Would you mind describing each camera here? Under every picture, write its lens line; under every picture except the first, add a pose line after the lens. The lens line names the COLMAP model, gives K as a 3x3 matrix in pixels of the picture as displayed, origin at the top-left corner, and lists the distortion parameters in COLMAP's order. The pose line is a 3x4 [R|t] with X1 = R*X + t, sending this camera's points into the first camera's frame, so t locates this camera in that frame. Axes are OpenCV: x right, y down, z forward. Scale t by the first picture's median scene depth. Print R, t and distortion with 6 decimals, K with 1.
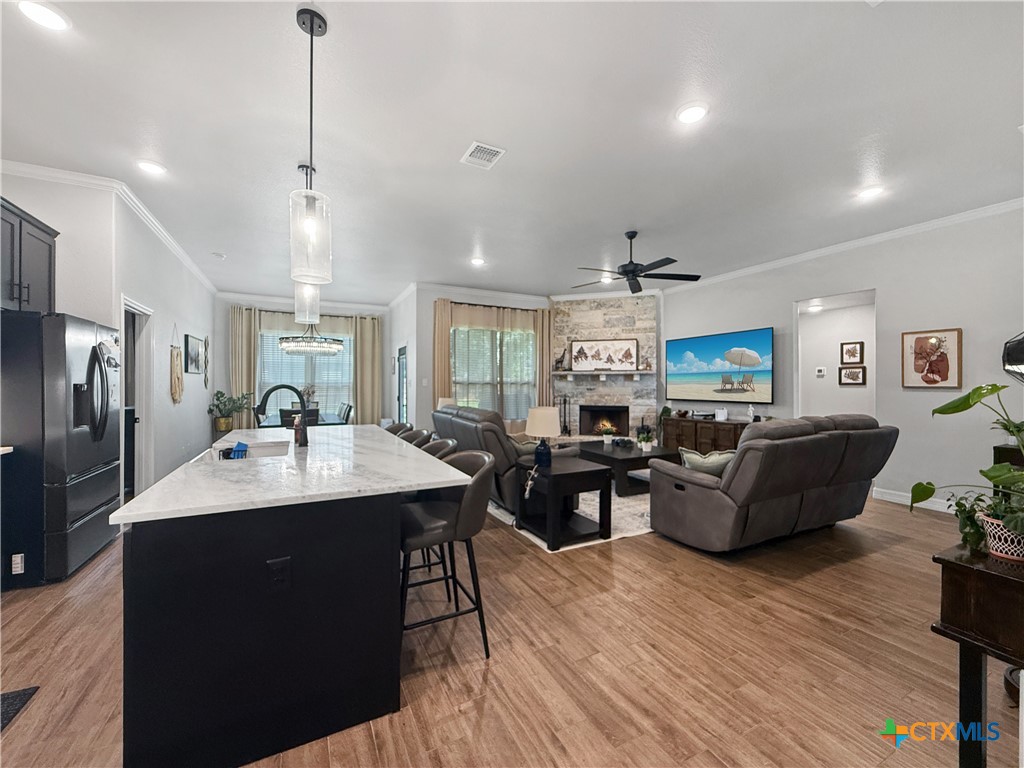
lens RADIAL K [[411.3, 0, 512.0], [0, 411.3, 384.0], [0, 0, 1]] dist [-0.000104, 0.000029]
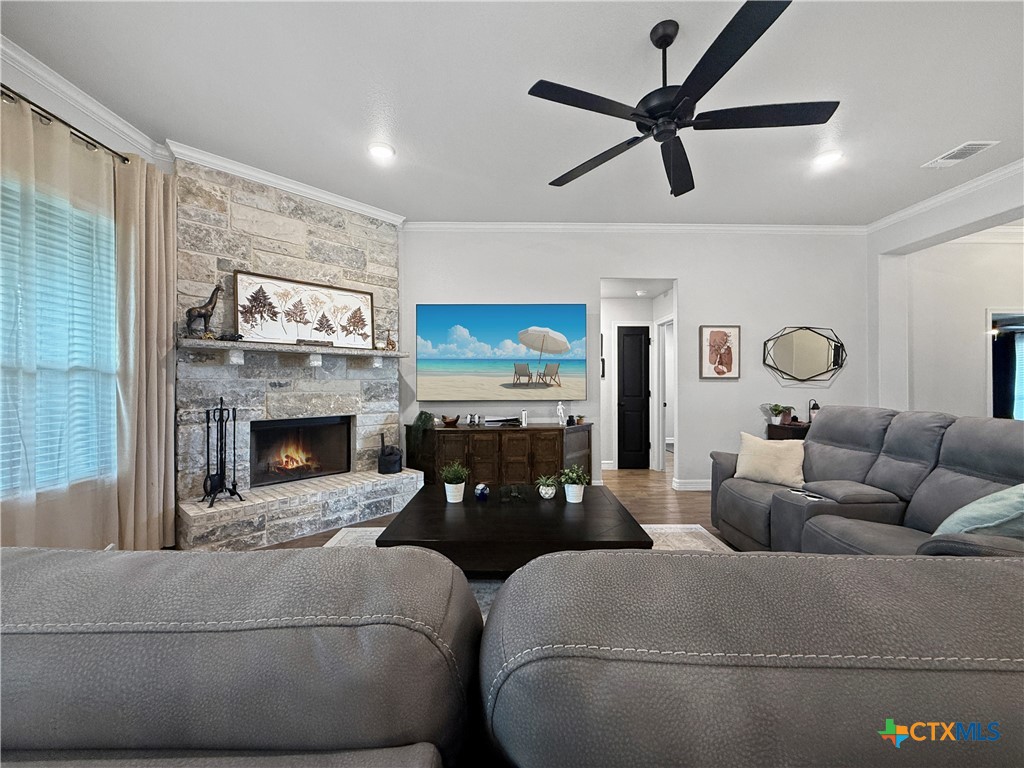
lens RADIAL K [[411.5, 0, 510.0], [0, 411.5, 374.0], [0, 0, 1]] dist [0.000801, 0.000218]
pose [[0.448308, 0.012277, 0.893795, -0.108315], [-0.011258, 0.999904, -0.008088, 0.001820], [-0.893808, -0.006436, 0.448403, 0.578321]]
